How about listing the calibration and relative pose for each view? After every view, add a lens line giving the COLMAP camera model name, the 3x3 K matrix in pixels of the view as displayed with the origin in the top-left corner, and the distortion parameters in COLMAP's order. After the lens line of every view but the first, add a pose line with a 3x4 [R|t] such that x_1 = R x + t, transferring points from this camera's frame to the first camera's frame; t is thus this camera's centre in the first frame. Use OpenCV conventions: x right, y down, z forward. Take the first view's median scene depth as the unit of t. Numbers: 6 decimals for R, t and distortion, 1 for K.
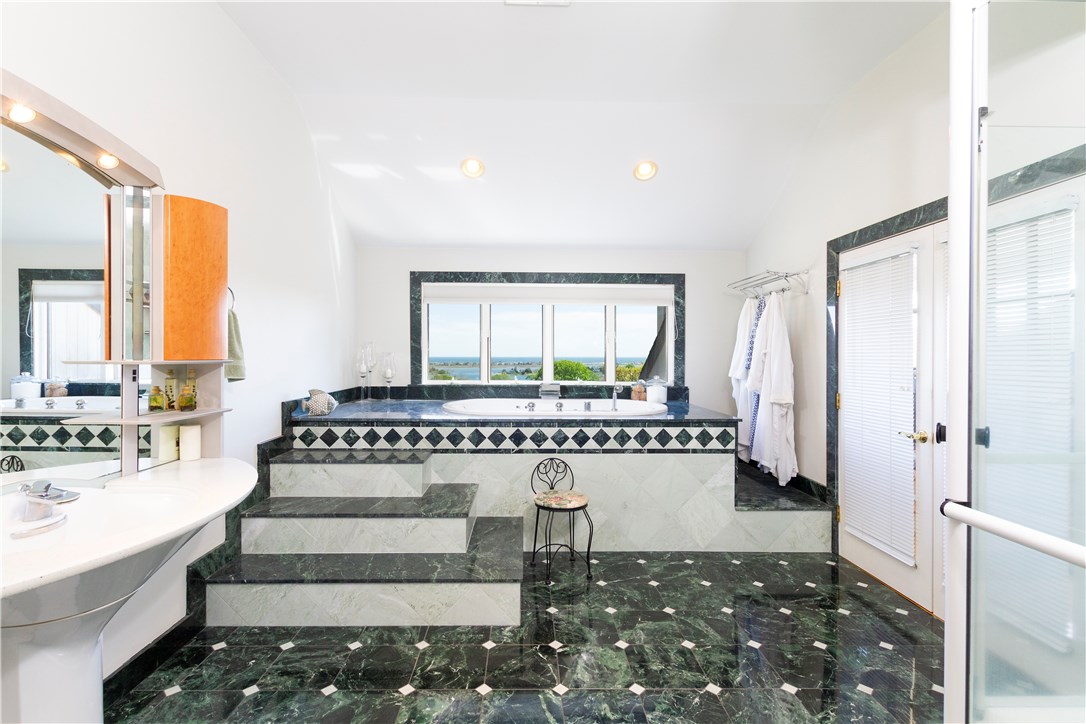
lens RADIAL K [[505.7, 0, 539.2], [0, 505.7, 359.8], [0, 0, 1]] dist [-0.000162, -0.000005]
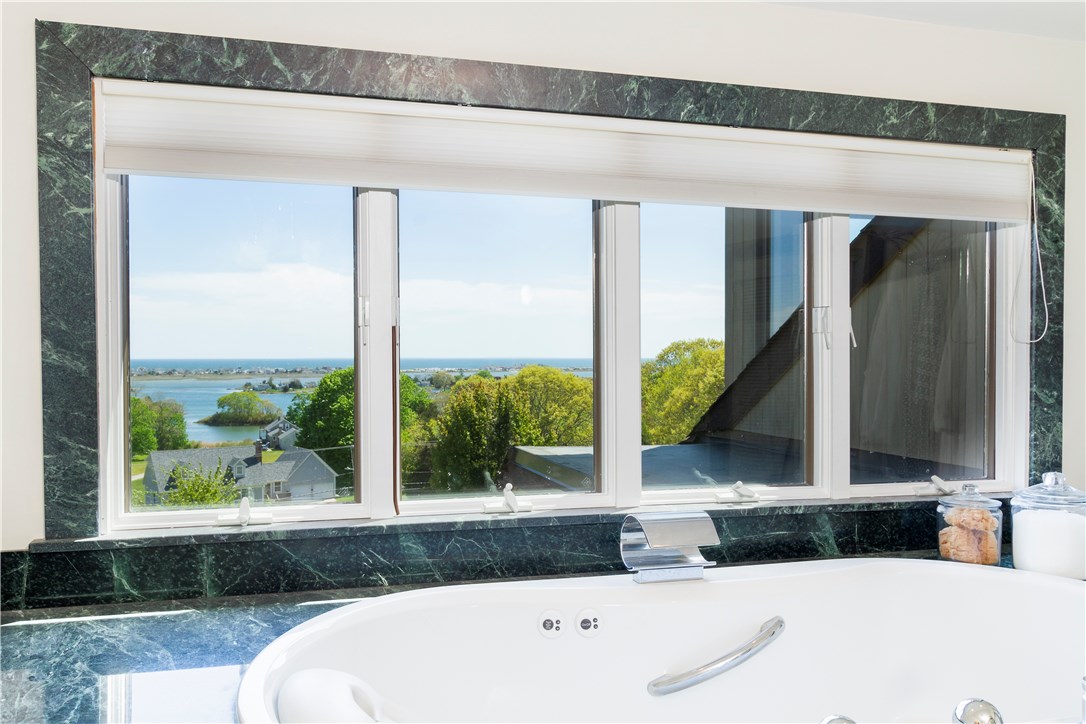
lens RADIAL K [[895.9, 0, 544.6], [0, 895.9, 364.7], [0, 0, 1]] dist [-0.009052, 0.004017]
pose [[0.968278, -0.007334, 0.249767, -0.139766], [0.006815, 0.999972, 0.002942, -0.027471], [-0.249781, -0.001146, 0.968302, 0.570057]]
